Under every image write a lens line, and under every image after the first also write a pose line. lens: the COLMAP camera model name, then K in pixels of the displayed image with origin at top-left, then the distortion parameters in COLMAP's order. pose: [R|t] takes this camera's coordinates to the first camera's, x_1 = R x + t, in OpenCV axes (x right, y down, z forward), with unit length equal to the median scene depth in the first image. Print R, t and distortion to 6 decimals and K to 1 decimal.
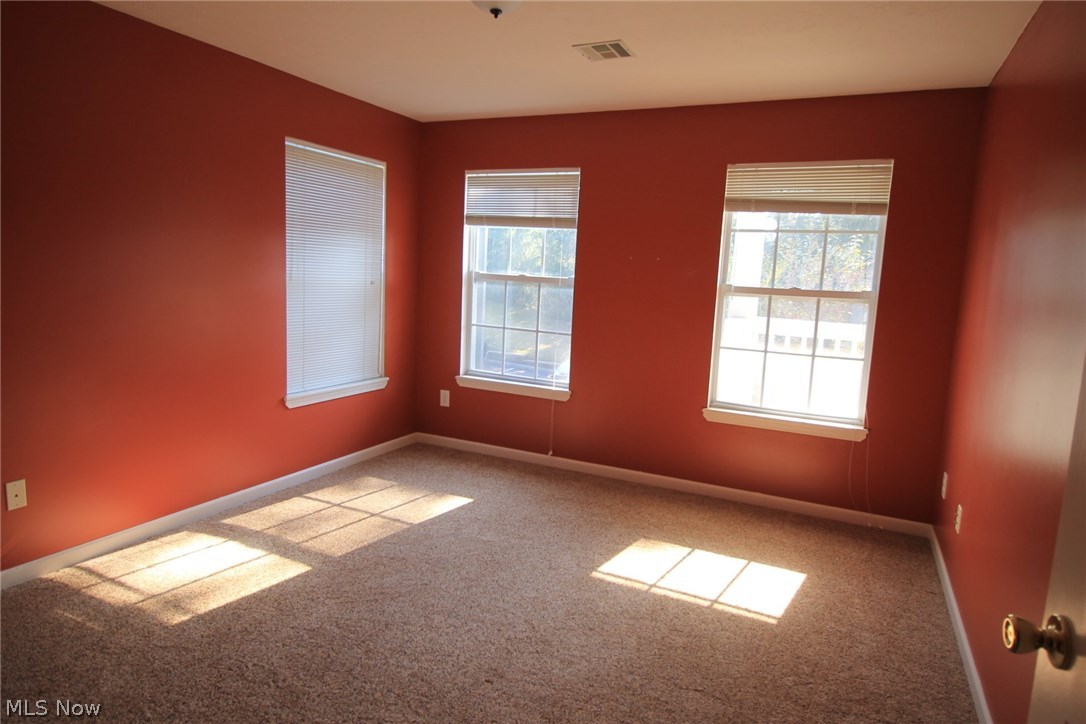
lens RADIAL K [[652.4, 0, 542.0], [0, 652.4, 354.7], [0, 0, 1]] dist [0.001186, -0.004265]
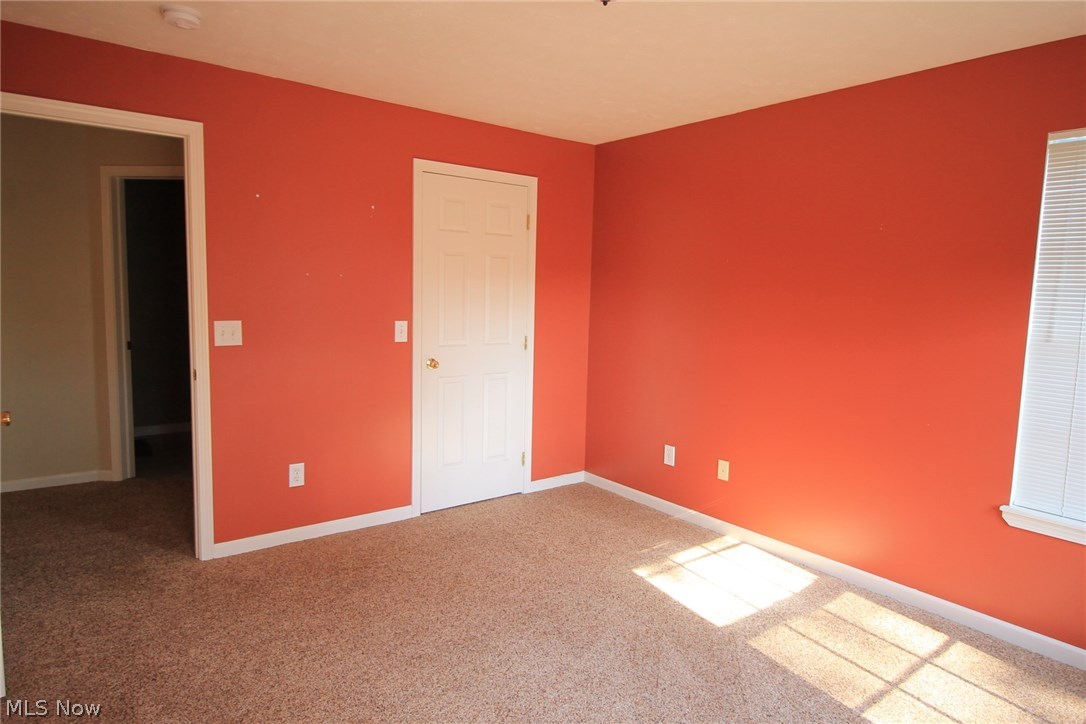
lens RADIAL K [[652.4, 0, 542.0], [0, 652.4, 354.7], [0, 0, 1]] dist [0.001186, -0.004265]
pose [[-0.446669, 0.035652, -0.893989, 0.513446], [-0.160433, 0.979819, 0.119233, -0.112670], [0.880198, 0.196684, -0.431935, 0.958771]]
